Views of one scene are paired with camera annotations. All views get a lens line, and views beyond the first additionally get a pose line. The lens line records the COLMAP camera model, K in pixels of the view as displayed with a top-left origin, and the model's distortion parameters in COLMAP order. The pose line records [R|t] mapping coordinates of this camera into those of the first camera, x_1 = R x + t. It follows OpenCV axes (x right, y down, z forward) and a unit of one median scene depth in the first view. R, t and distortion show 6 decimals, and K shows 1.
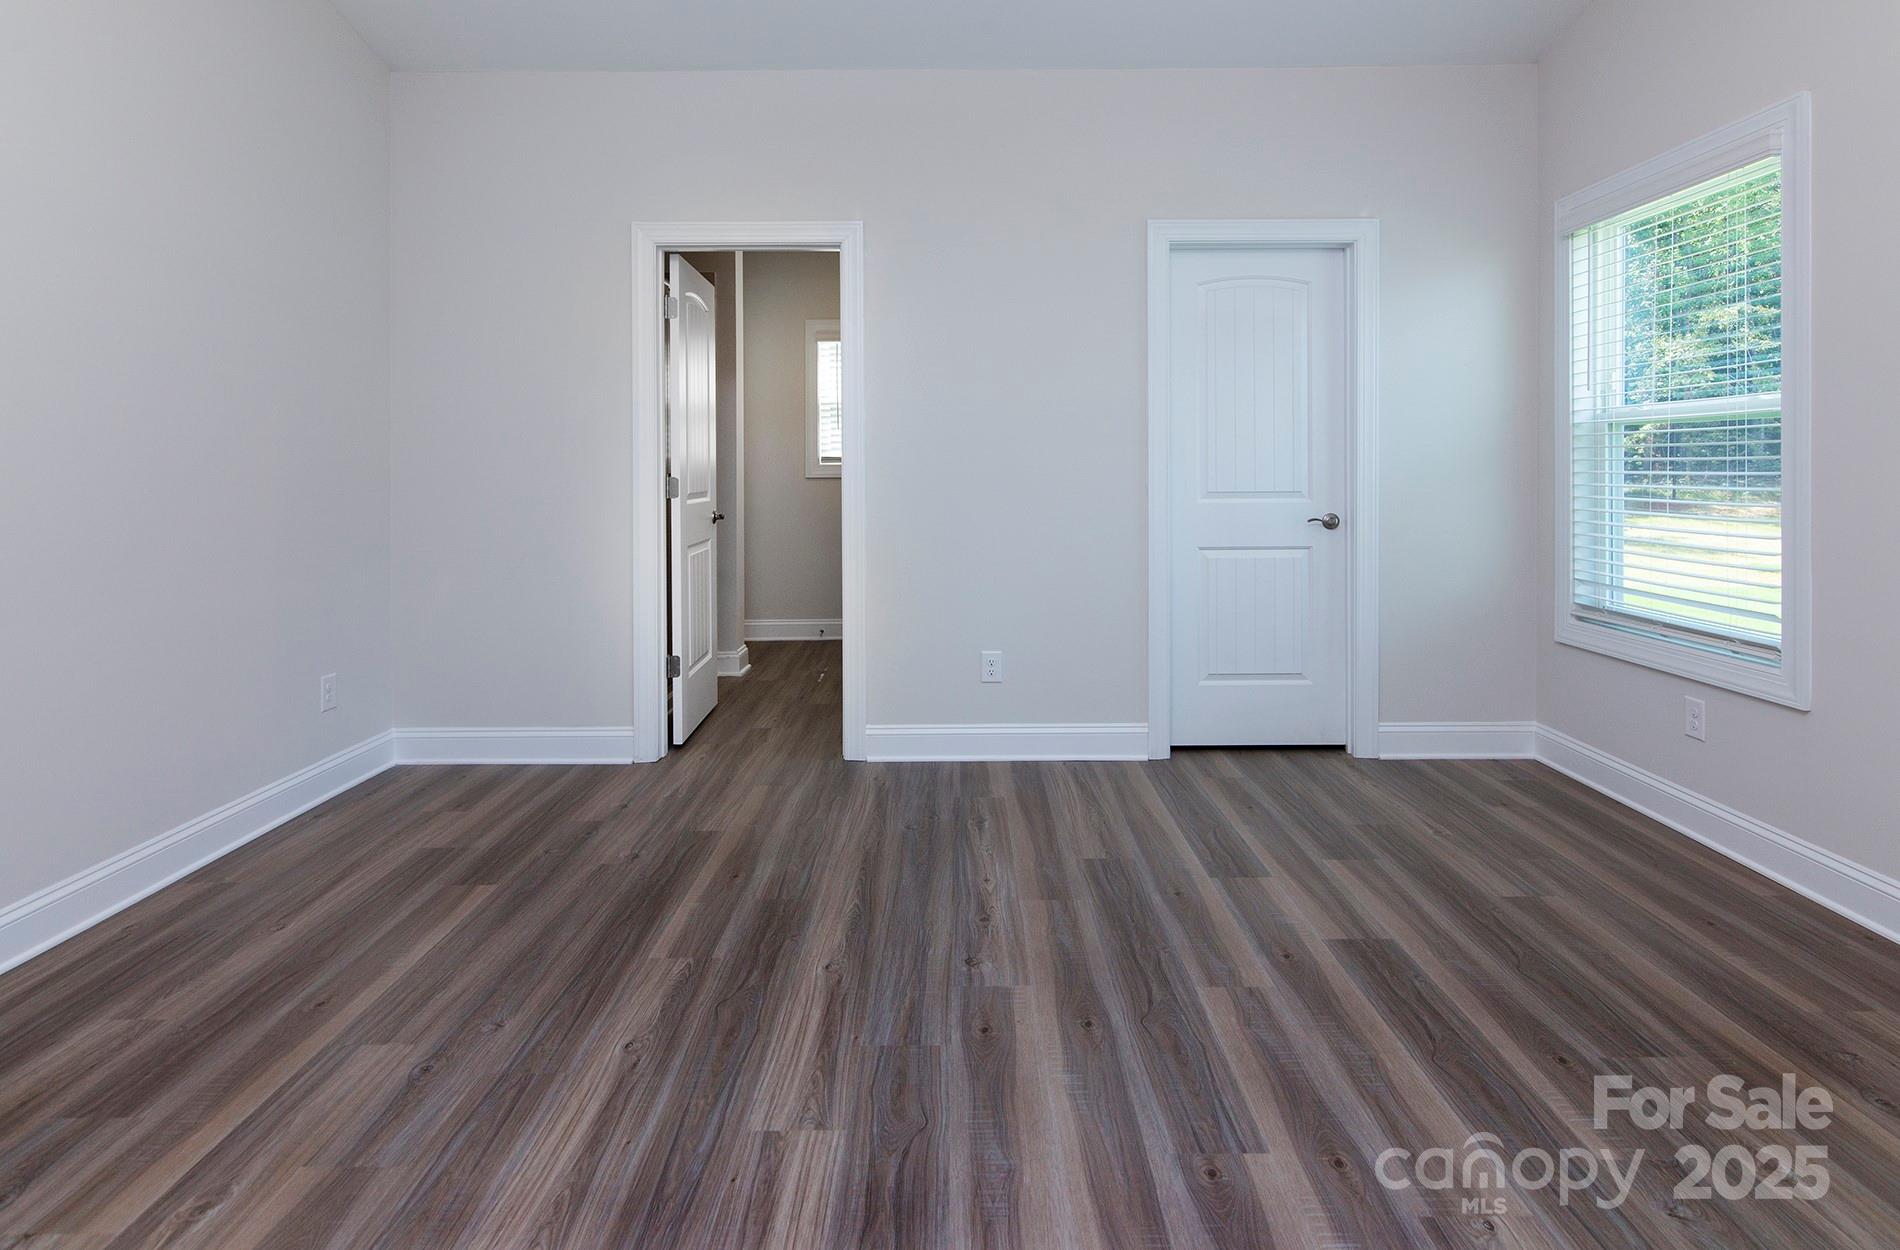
lens RADIAL K [[947.6, 0, 950.4], [0, 947.6, 480.0], [0, 0, 1]] dist [-0.000142, 0.000042]
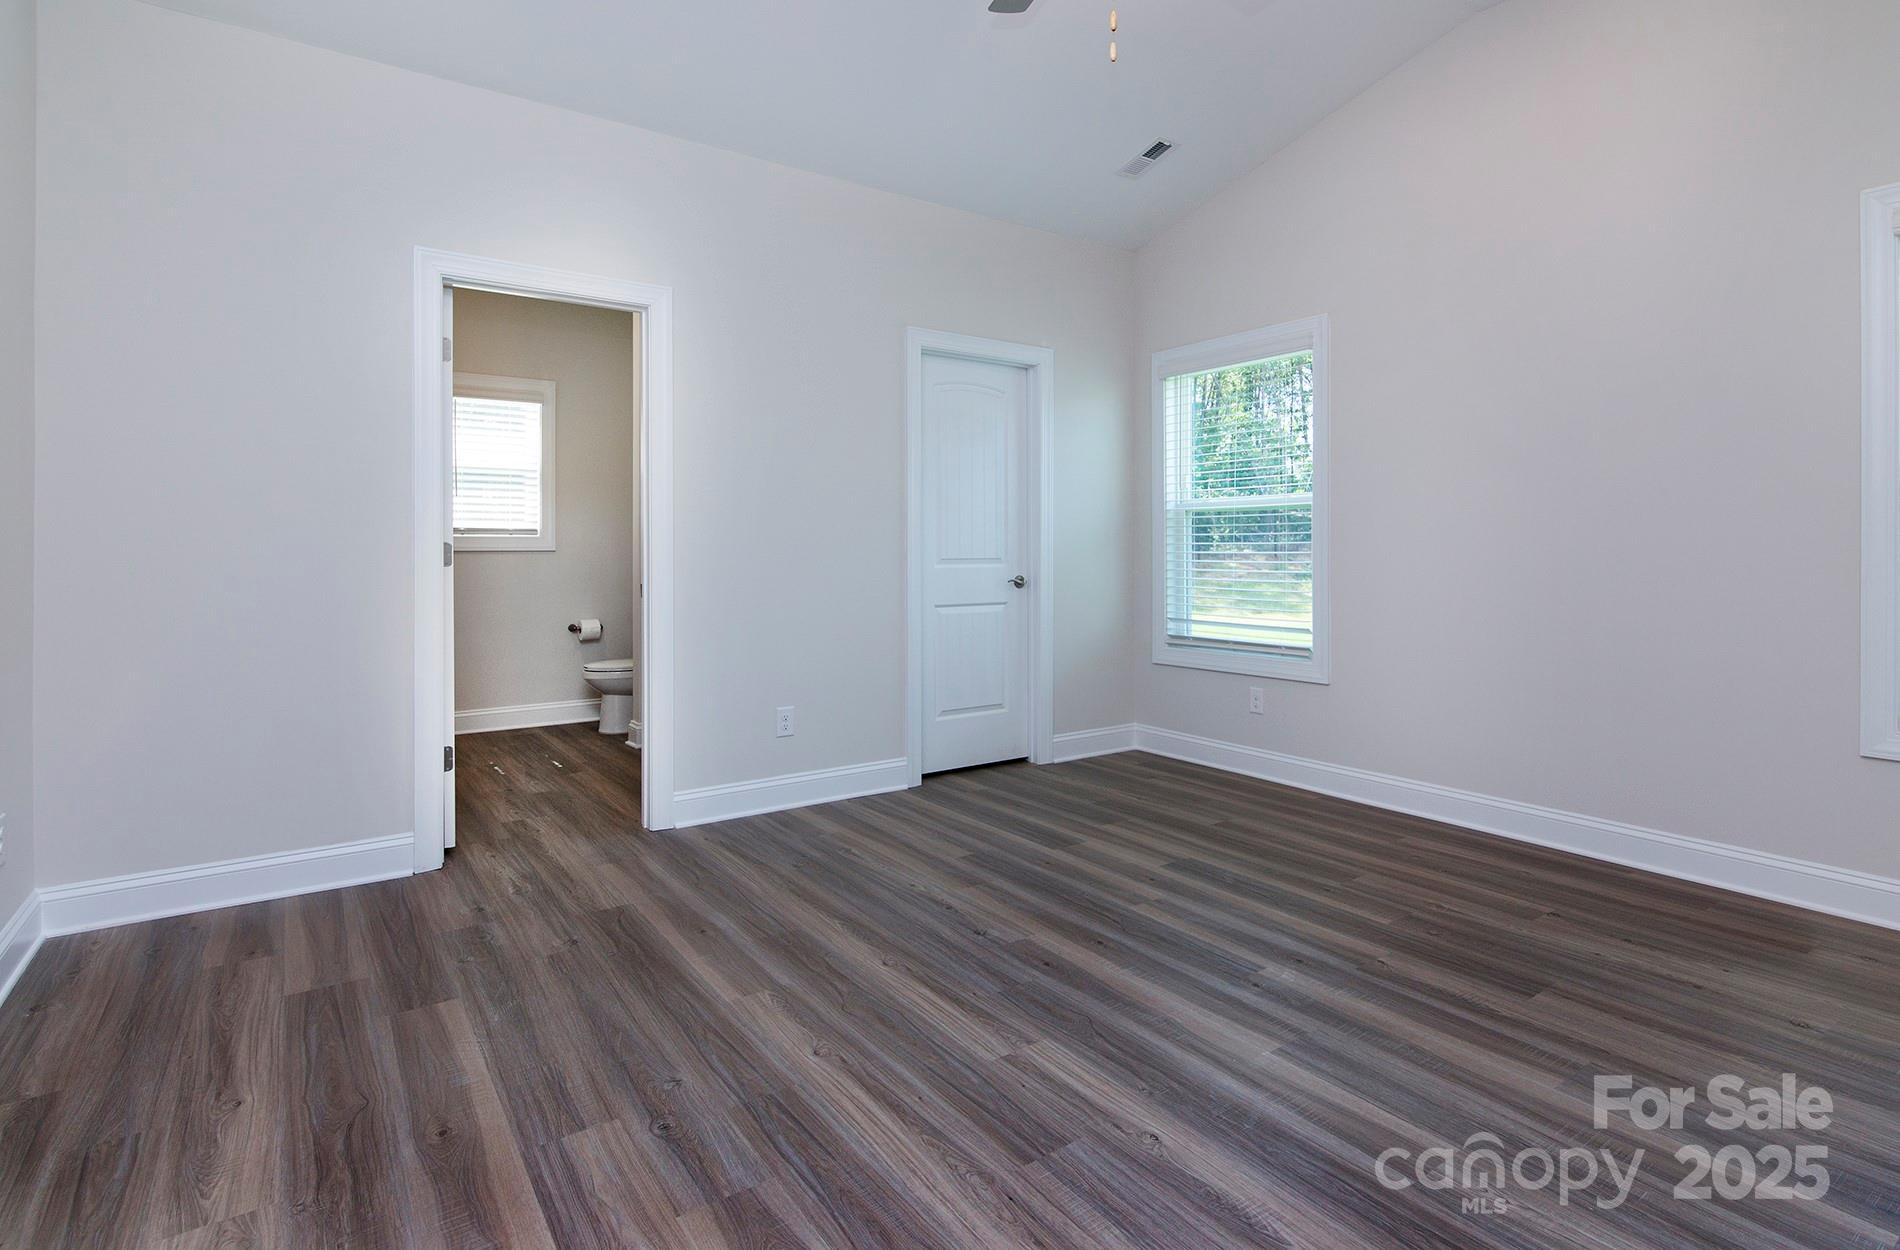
lens RADIAL K [[954.9, 0, 959.2], [0, 954.9, 551.2], [0, 0, 1]] dist [0.002362, -0.000007]
pose [[0.813071, 0.003176, 0.582155, -0.445258], [0.005232, 0.999905, -0.012763, 0.020115], [-0.582140, 0.013423, 0.812977, 0.004933]]
